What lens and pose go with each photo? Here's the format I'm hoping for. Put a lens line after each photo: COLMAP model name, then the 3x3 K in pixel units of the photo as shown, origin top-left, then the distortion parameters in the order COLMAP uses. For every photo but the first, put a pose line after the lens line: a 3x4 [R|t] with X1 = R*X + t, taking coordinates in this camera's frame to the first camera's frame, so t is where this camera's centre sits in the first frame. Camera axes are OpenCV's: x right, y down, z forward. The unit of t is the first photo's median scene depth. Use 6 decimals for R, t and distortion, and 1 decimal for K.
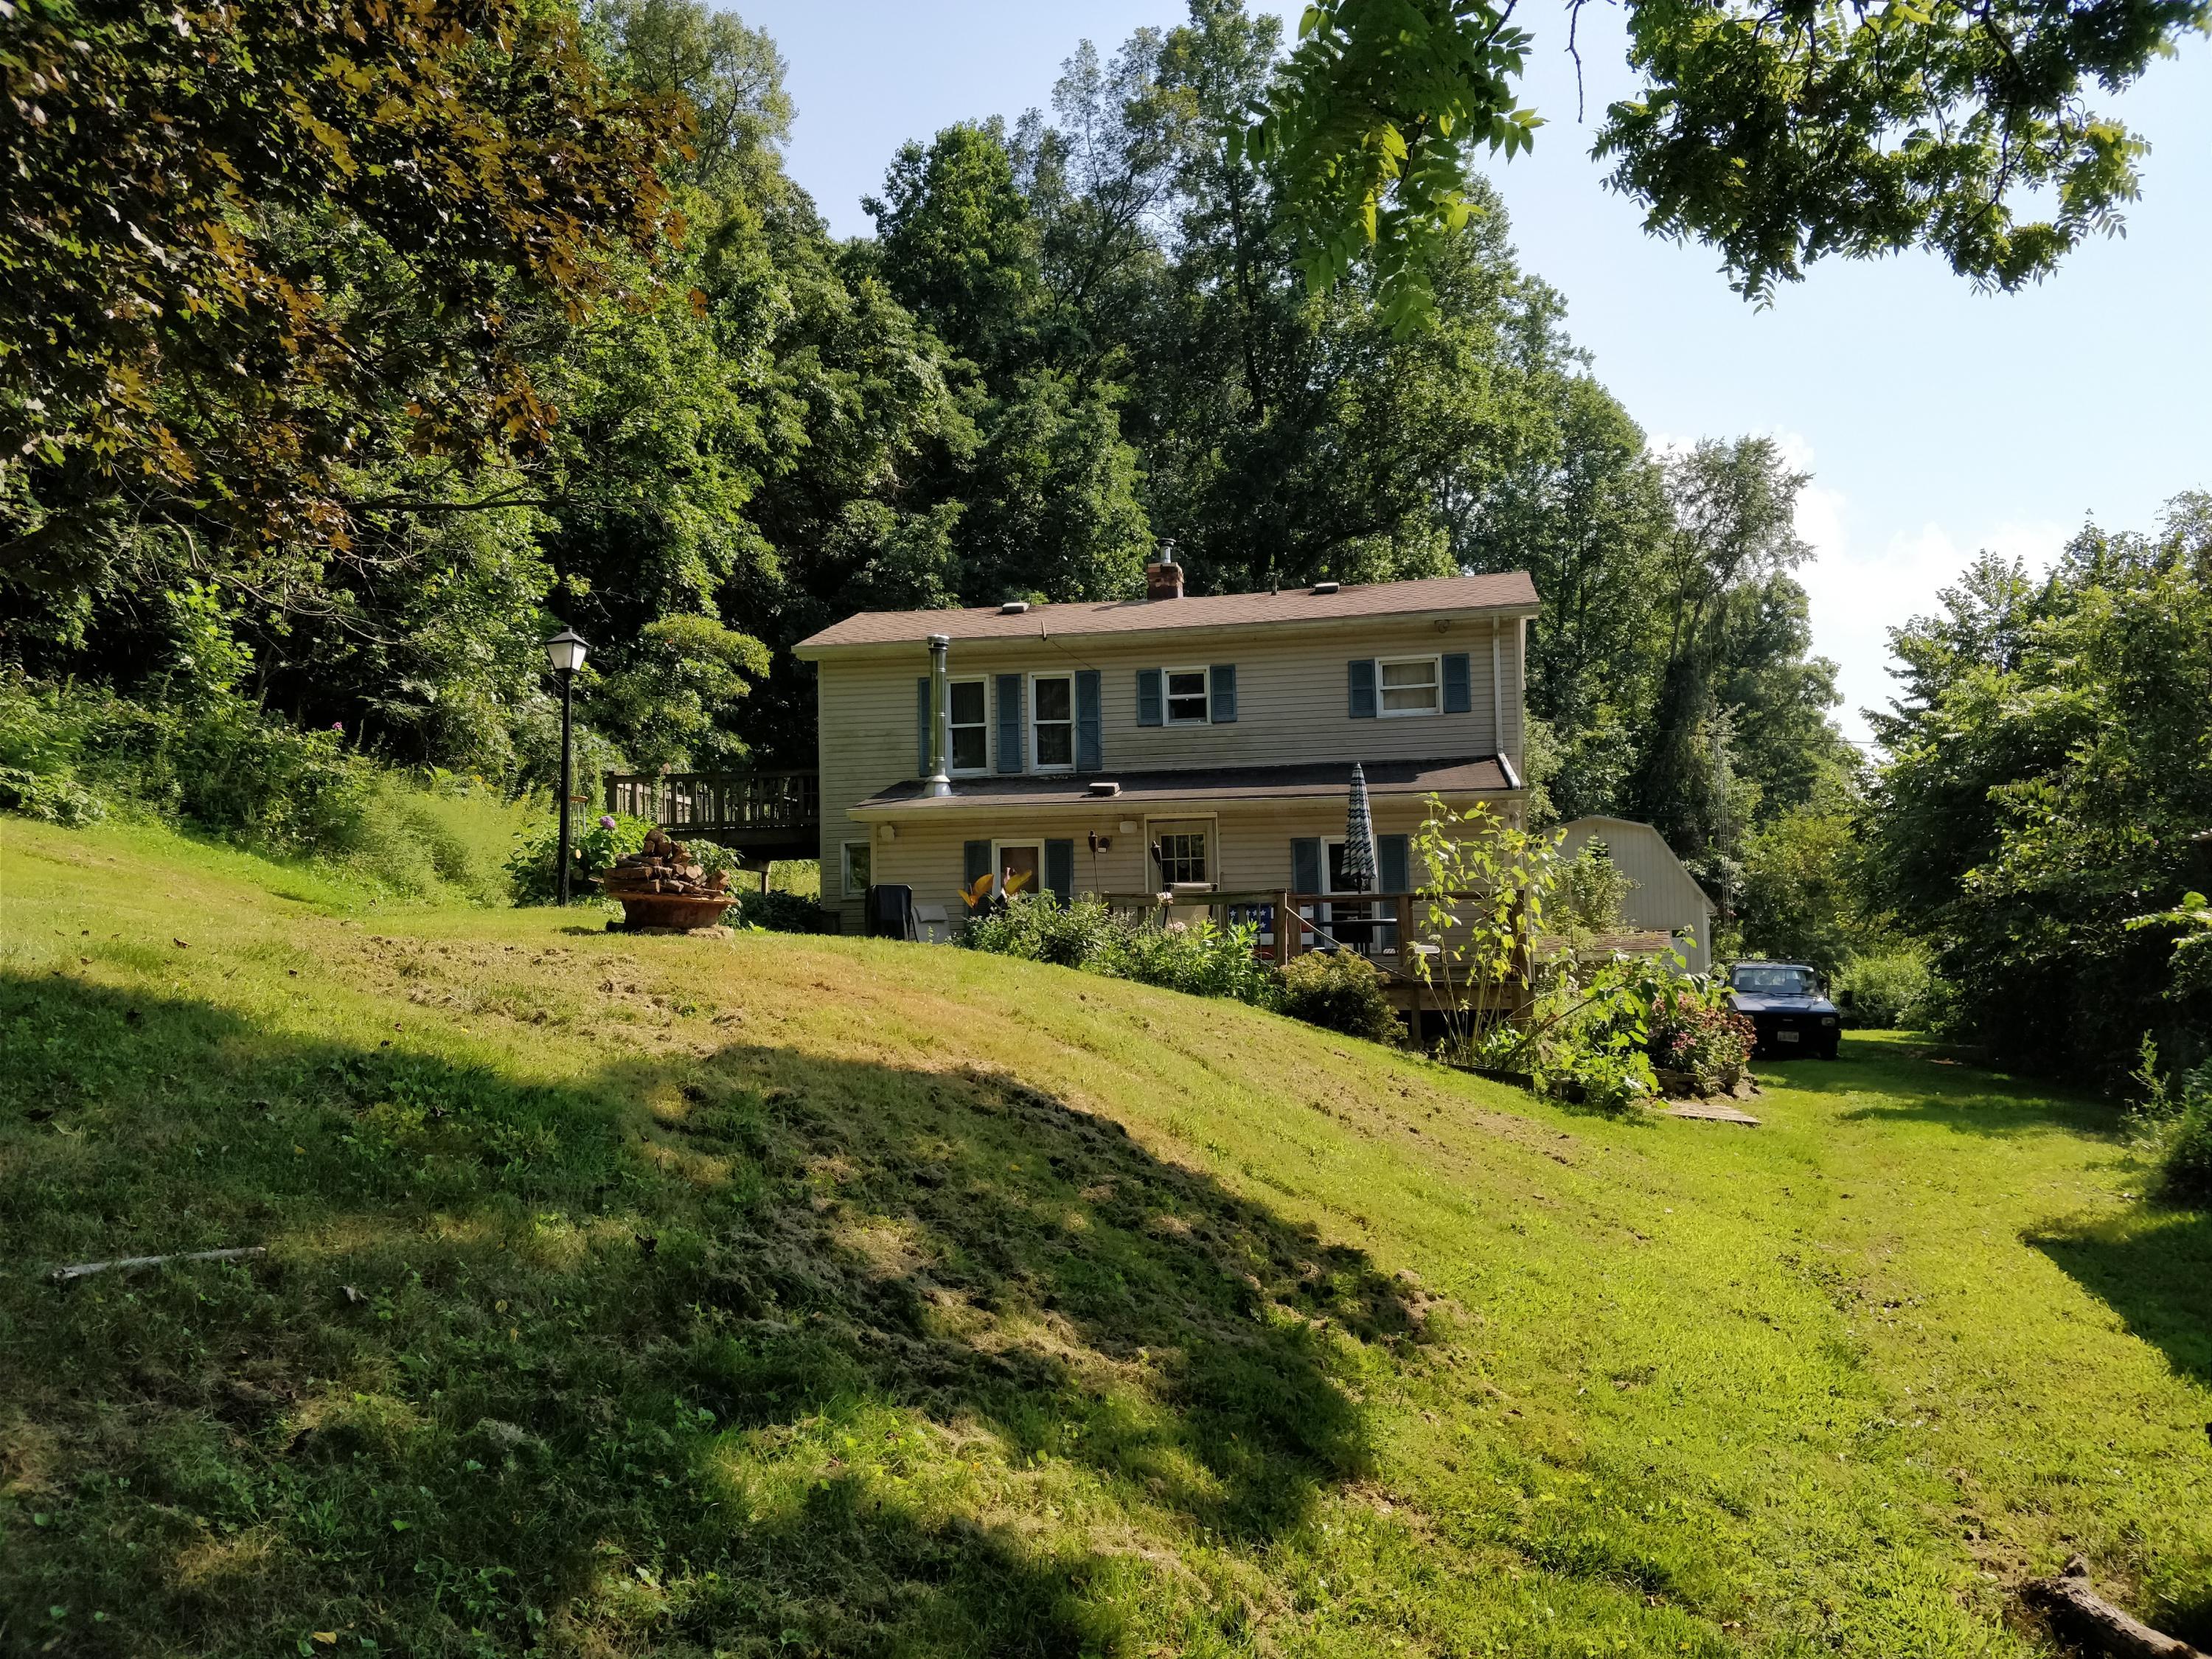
lens RADIAL K [[1805.6, 0, 1106.0], [0, 1805.6, 829.5], [0, 0, 1]] dist [0.202353, -0.465568]
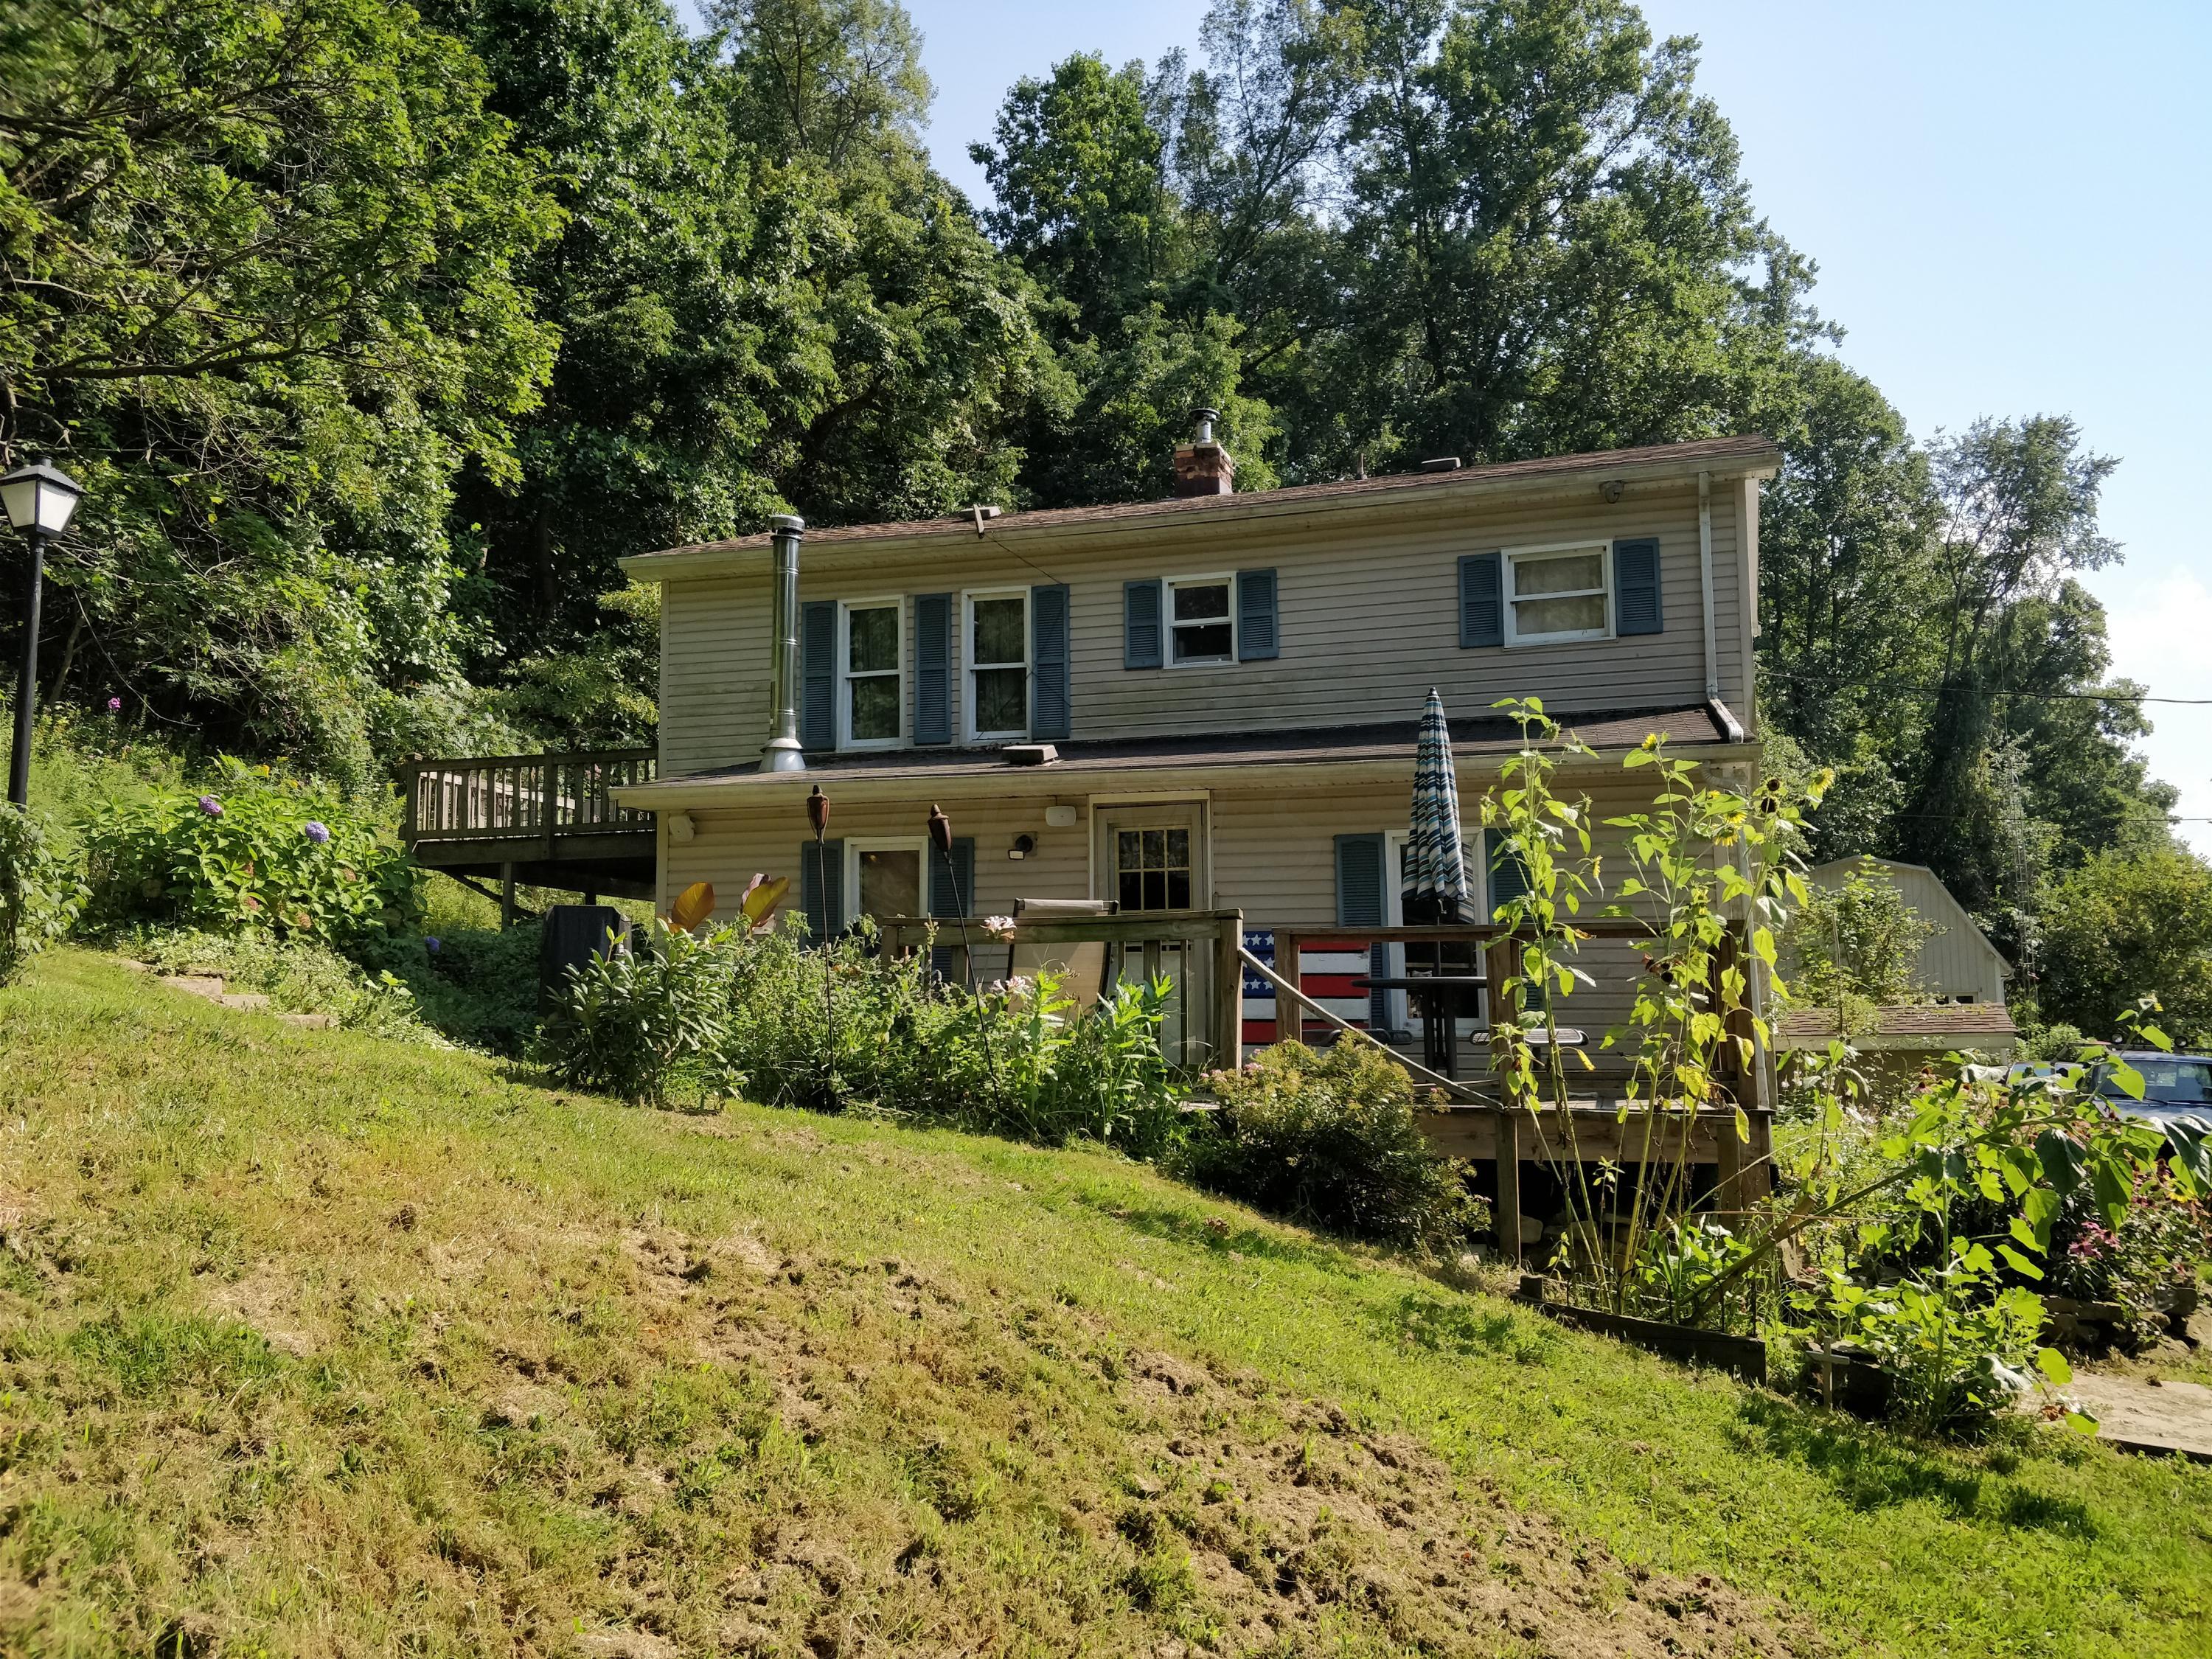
lens RADIAL K [[1847.5, 0, 1099.6], [0, 1847.5, 809.0], [0, 0, 1]] dist [0.089154, -0.084989]
pose [[0.992810, -0.000873, -0.119700, 0.038601], [-0.003936, 0.999195, -0.039934, 0.008039], [0.119638, 0.040118, 0.992007, 0.158377]]
